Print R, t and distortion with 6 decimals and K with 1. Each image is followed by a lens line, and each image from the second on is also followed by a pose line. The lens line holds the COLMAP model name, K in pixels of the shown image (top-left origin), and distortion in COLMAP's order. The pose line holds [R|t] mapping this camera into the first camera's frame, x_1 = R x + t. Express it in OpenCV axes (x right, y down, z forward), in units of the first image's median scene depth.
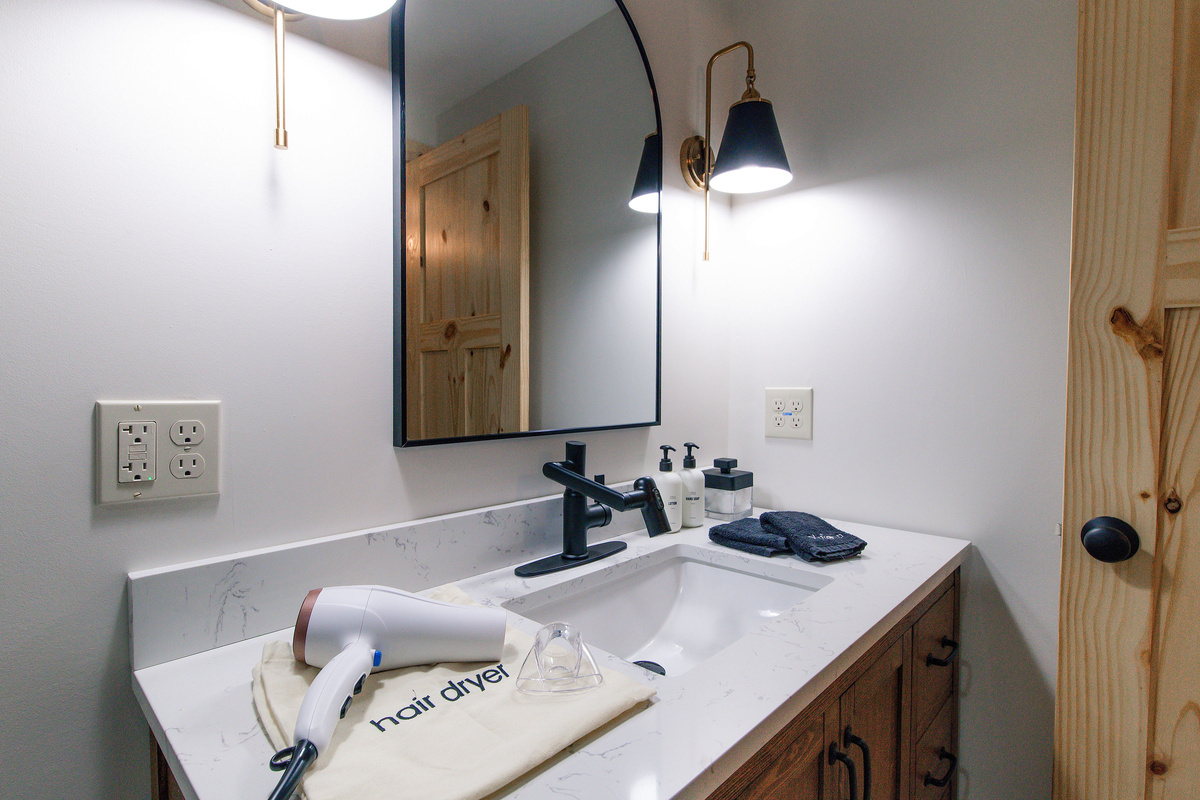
lens RADIAL K [[583.8, 0, 600.0], [0, 583.8, 400.0], [0, 0, 1]] dist [-0.003622, -0.001053]
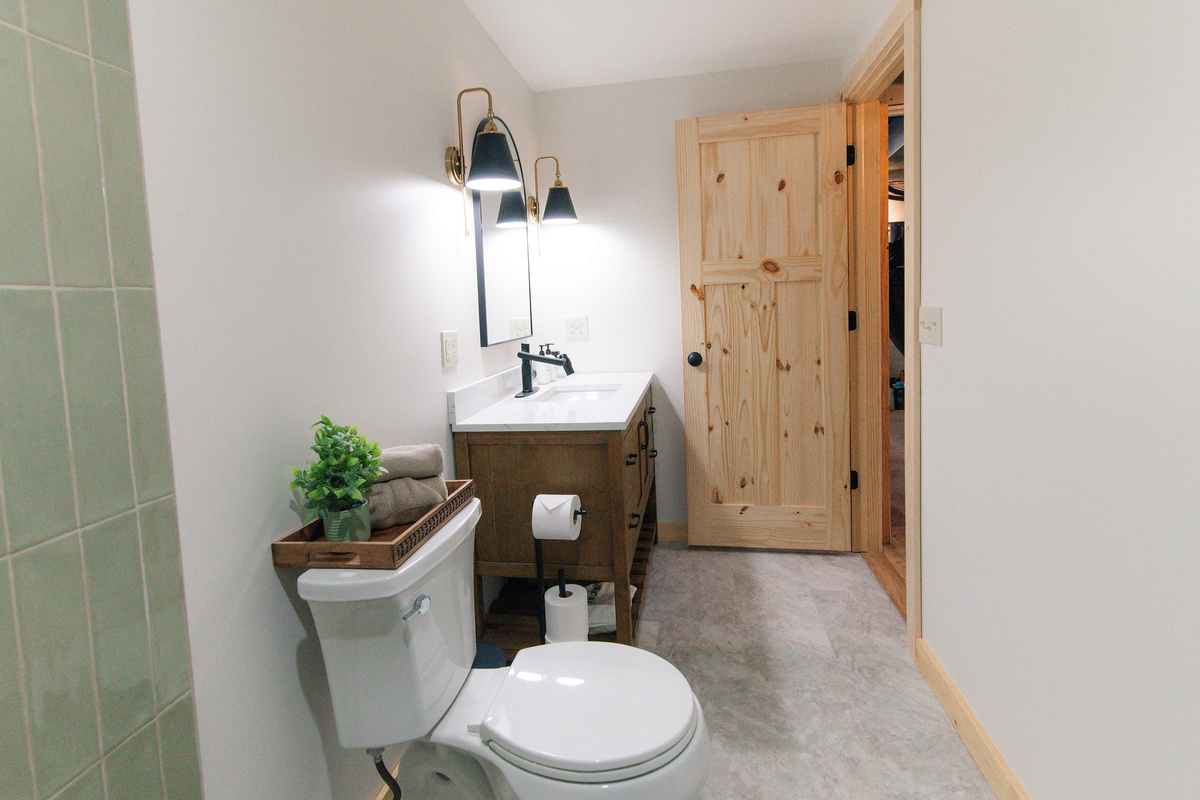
lens RADIAL K [[610.2, 0, 600.0], [0, 610.2, 400.0], [0, 0, 1]] dist [-0.000515, -0.000051]
pose [[0.826086, -0.129465, 0.548472, -1.380187], [0.079053, 0.990252, 0.114680, 0.042528], [-0.557972, -0.051377, 0.828268, -1.451232]]
